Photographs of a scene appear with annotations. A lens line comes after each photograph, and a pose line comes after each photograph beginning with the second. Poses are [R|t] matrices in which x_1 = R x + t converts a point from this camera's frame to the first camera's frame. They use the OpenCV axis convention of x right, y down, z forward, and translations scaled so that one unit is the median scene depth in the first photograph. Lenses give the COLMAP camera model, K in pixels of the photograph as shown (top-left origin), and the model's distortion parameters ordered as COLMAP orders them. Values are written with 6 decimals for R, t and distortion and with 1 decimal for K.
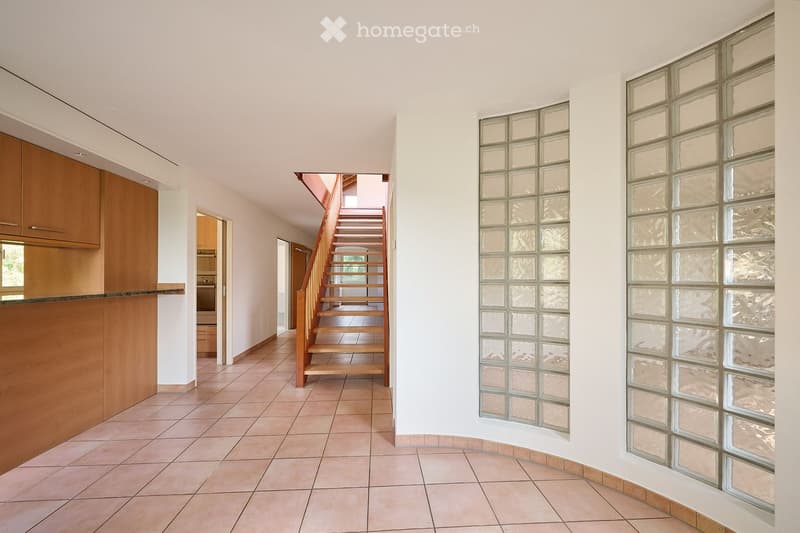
lens RADIAL K [[312.5, 0, 403.3], [0, 312.5, 273.1], [0, 0, 1]] dist [0.002059, 0.000327]
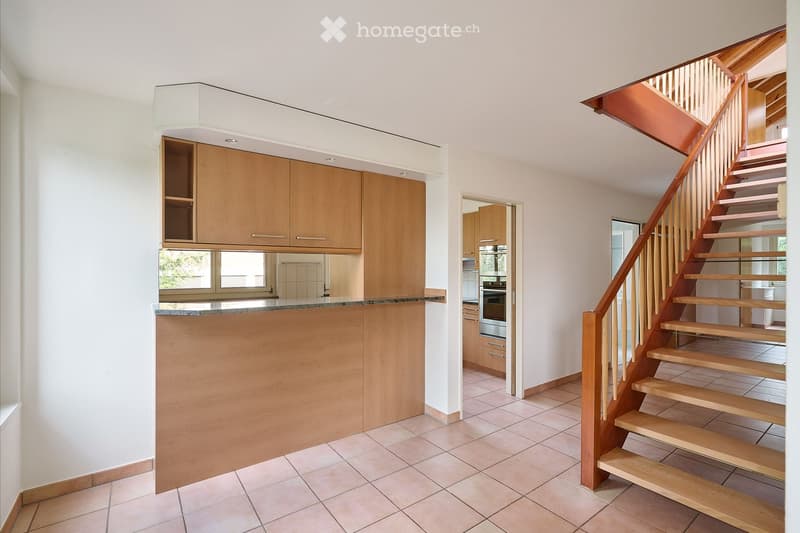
lens RADIAL K [[360.5, 0, 399.8], [0, 360.5, 272.3], [0, 0, 1]] dist [-0.000149, 0.000365]
pose [[0.524471, 0.003229, -0.851422, 0.036540], [0.007598, 0.999935, 0.008473, -0.021813], [0.851394, -0.010913, 0.524413, 0.415236]]
